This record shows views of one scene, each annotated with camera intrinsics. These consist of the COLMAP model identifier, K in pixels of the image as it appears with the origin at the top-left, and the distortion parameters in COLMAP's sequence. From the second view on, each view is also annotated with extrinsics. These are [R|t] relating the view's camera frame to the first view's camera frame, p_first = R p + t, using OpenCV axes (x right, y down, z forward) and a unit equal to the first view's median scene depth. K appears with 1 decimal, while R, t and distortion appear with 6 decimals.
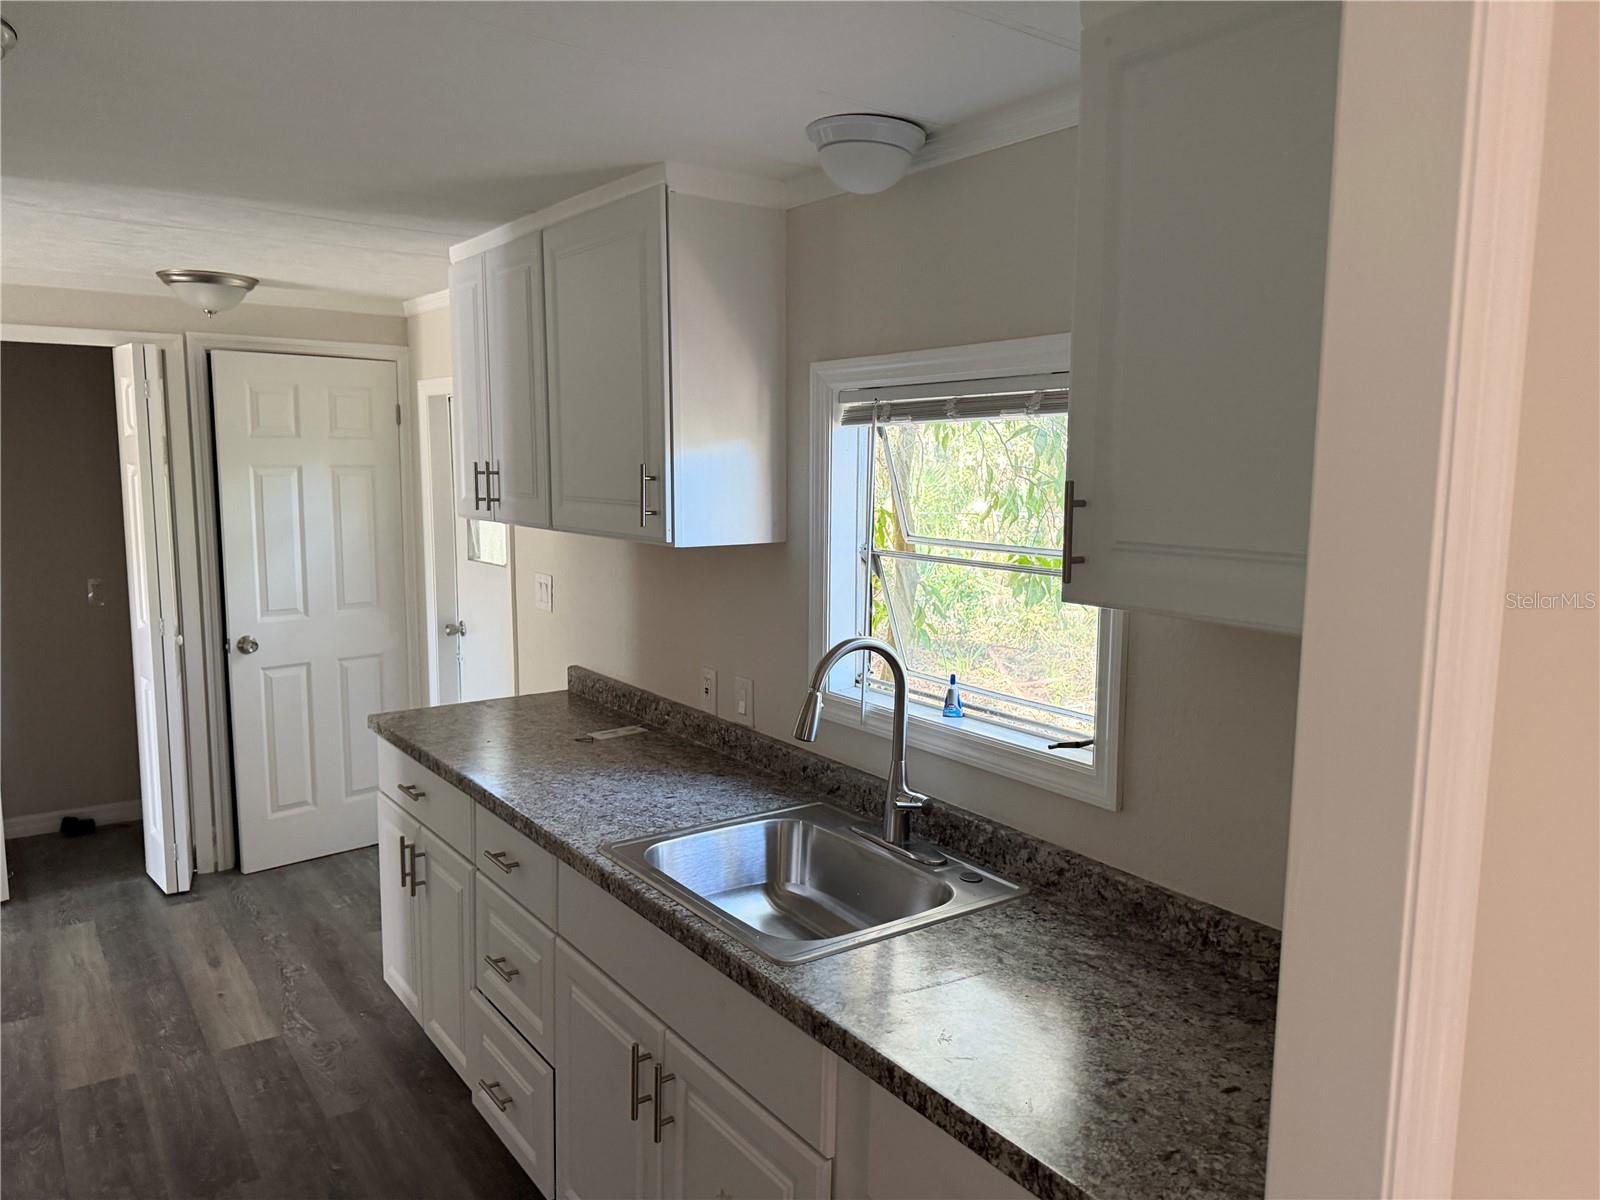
lens RADIAL K [[1124.1, 0, 800.2], [0, 1124.1, 597.1], [0, 0, 1]] dist [0.069749, -0.091122]
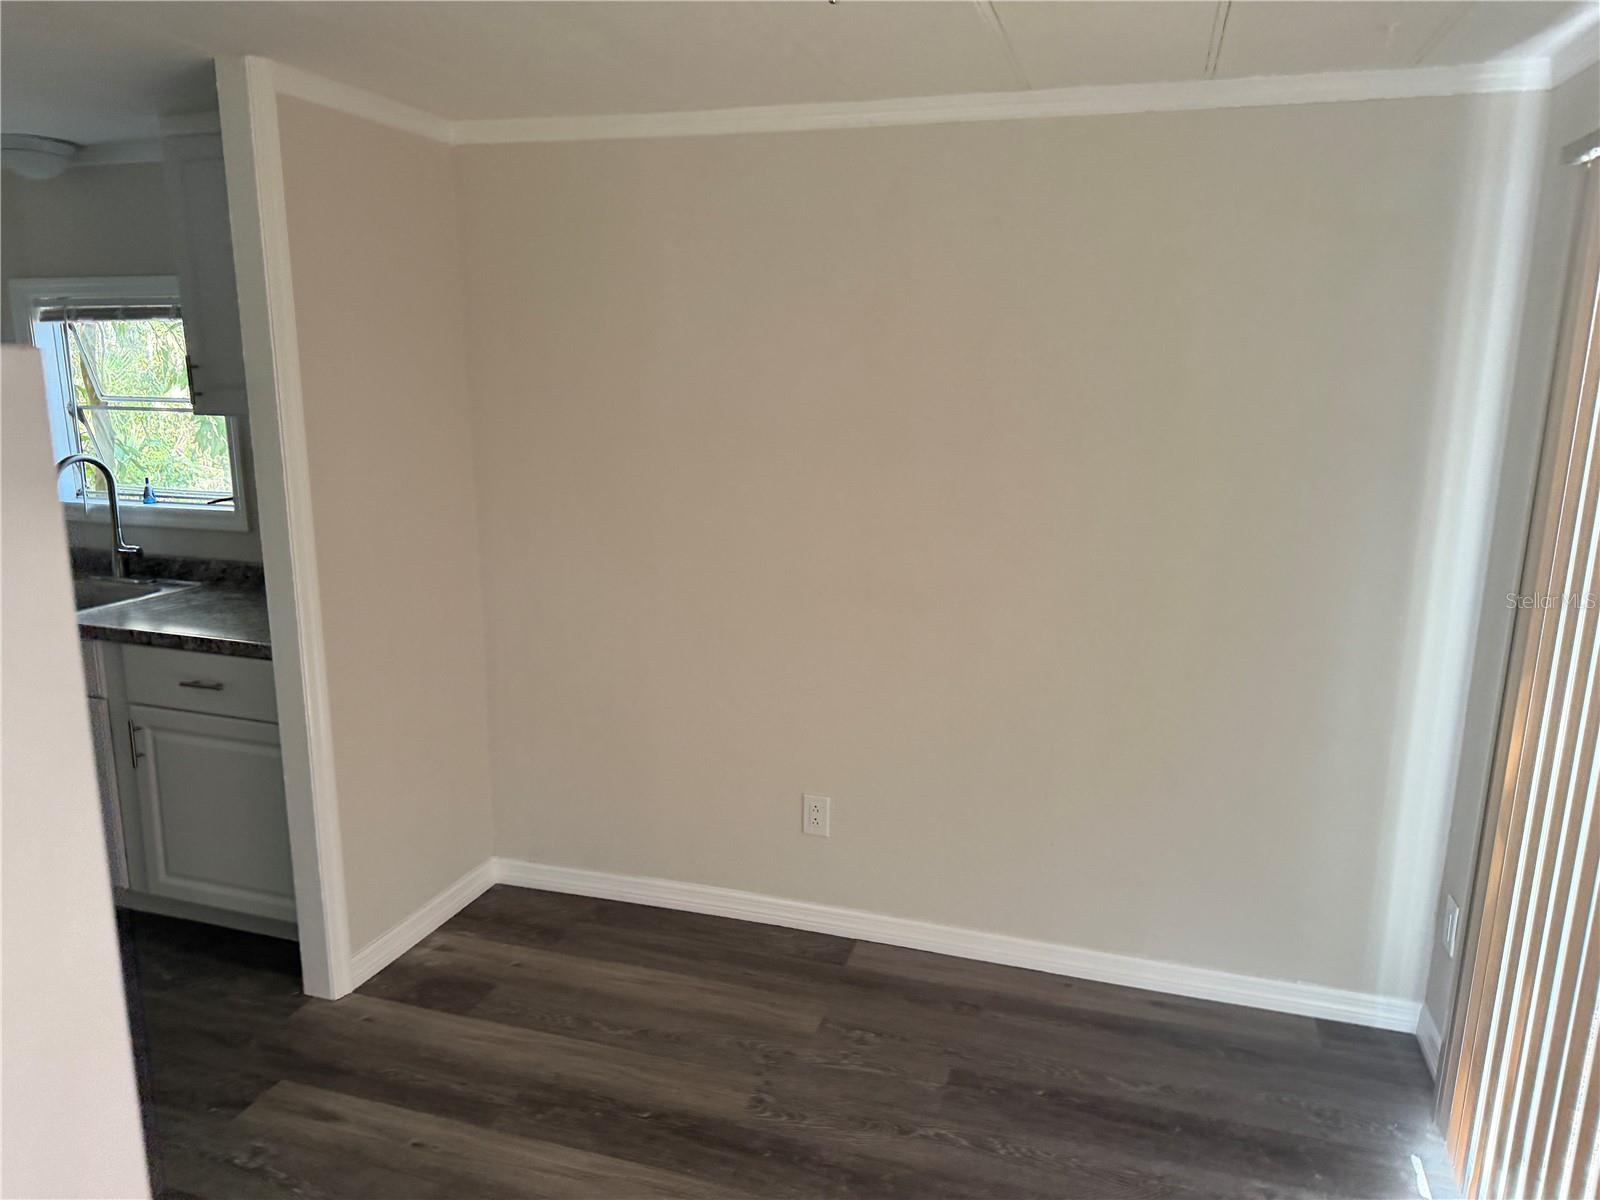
lens RADIAL K [[1124.1, 0, 765.1], [0, 1124.1, 629.9], [0, 0, 1]] dist [0.069749, -0.091122]
pose [[0.814553, -0.143939, 0.561948, -0.089424], [0.074598, 0.986674, 0.144598, 0.107565], [-0.575273, -0.075863, 0.814436, -0.843393]]
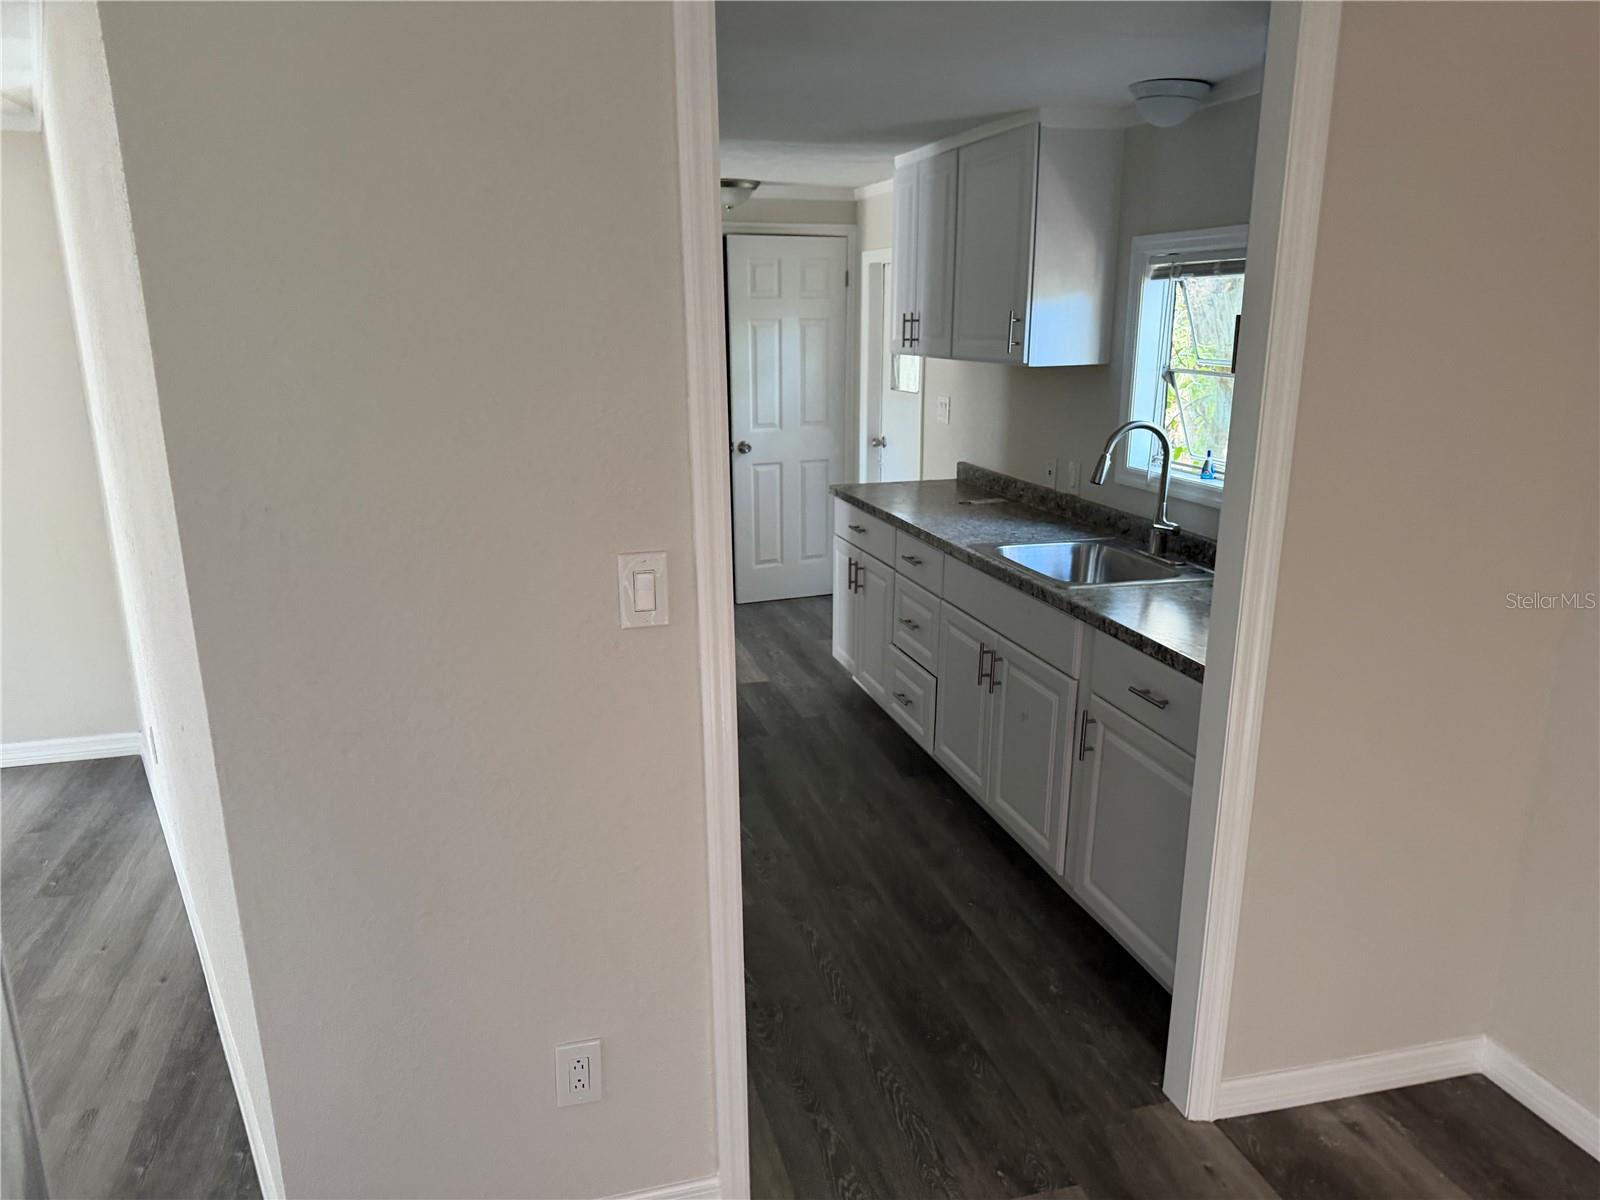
lens RADIAL K [[1124.1, 0, 787.3], [0, 1124.1, 619.9], [0, 0, 1]] dist [0.069749, -0.091122]
pose [[0.934761, 0.081790, -0.345734, 0.141176], [-0.031643, 0.988439, 0.148280, 0.080134], [0.353865, -0.127667, 0.926542, -0.595584]]
